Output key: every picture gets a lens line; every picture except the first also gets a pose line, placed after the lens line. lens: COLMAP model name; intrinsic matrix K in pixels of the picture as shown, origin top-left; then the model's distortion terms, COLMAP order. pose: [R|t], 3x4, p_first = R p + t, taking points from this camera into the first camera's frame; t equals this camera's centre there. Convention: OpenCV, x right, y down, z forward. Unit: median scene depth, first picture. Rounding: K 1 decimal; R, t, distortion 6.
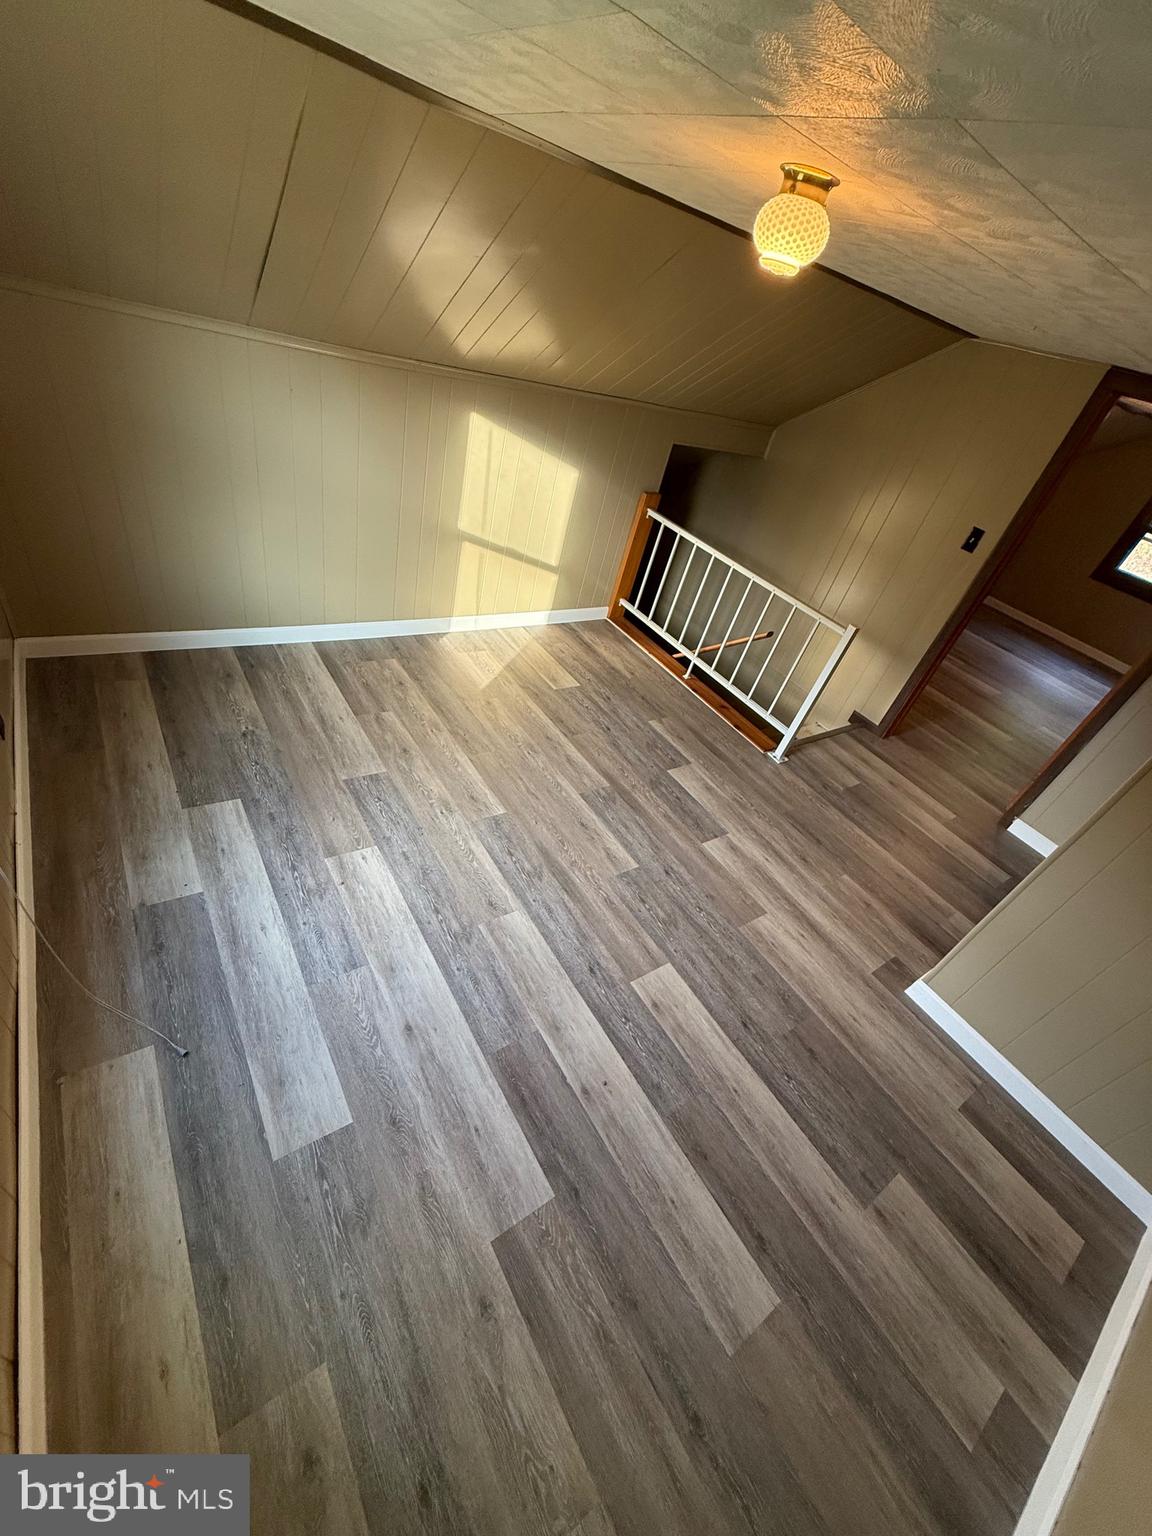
lens RADIAL K [[612.6, 0, 574.7], [0, 612.6, 753.7], [0, 0, 1]] dist [-0.000338, 0.000442]
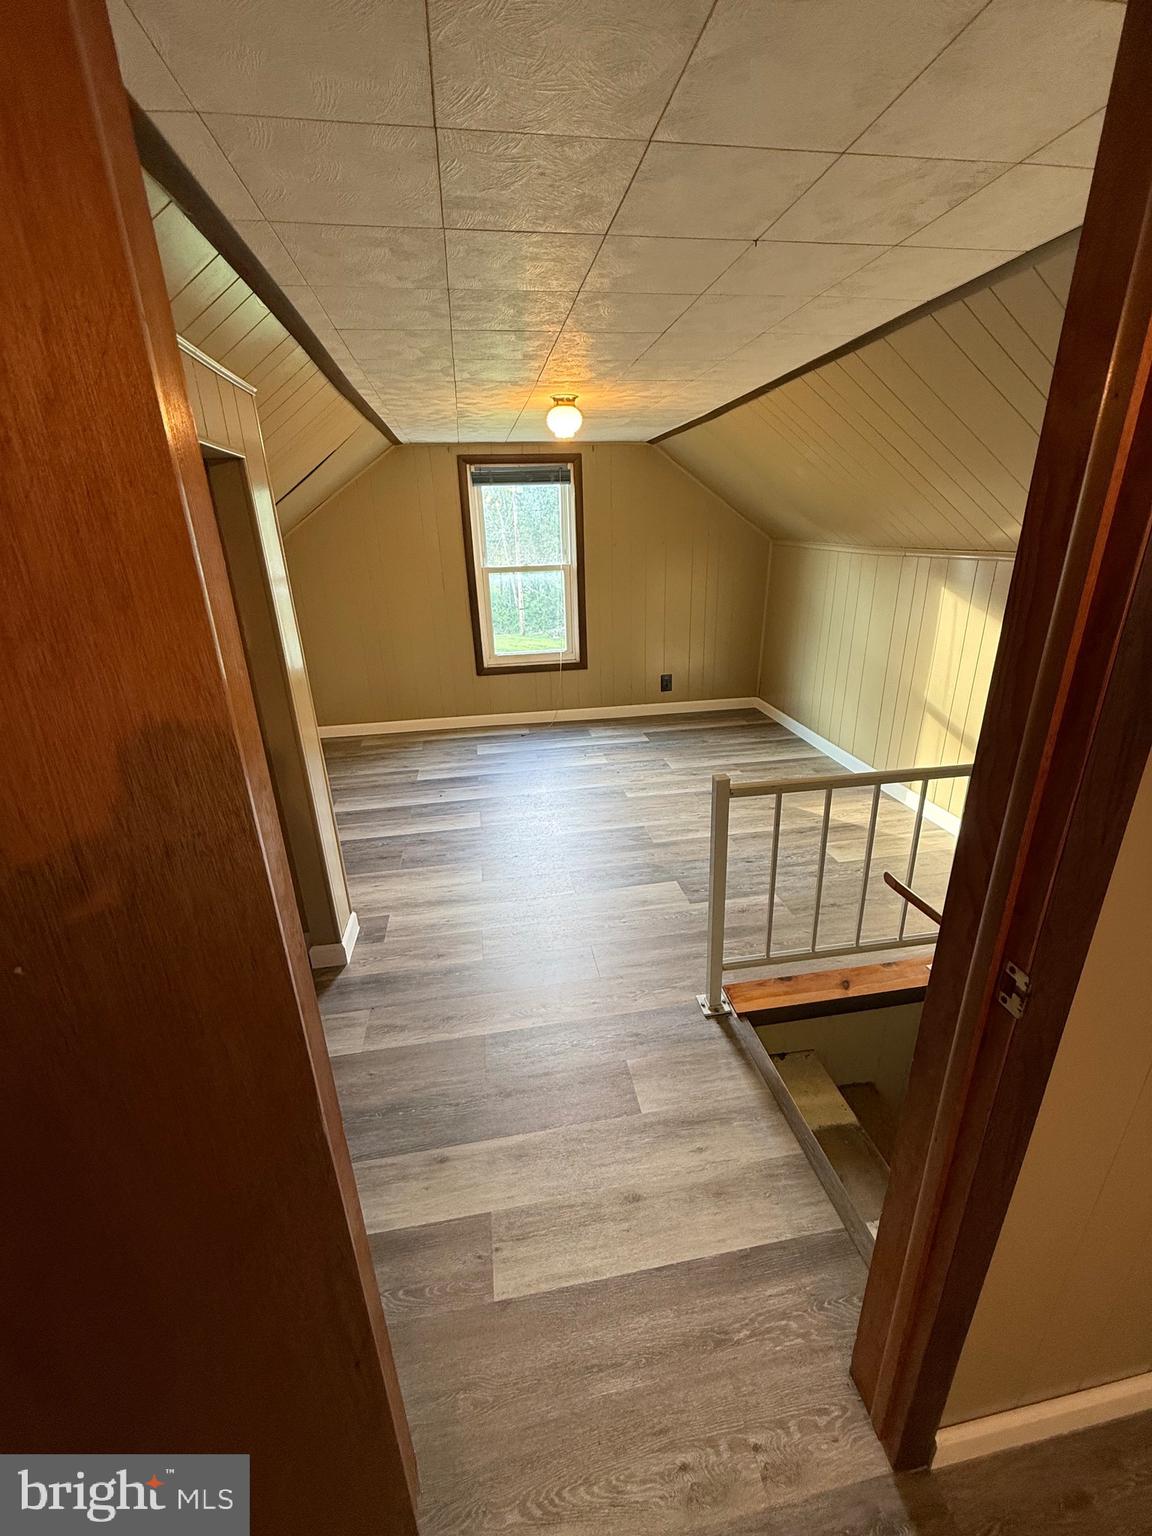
lens RADIAL K [[612.6, 0, 554.0], [0, 612.6, 717.7], [0, 0, 1]] dist [-0.000338, 0.000442]
pose [[-0.431245, 0.053502, -0.900647, 1.426760], [-0.601926, 0.726551, 0.331372, -0.471108], [0.672096, 0.685026, -0.281117, 1.360631]]
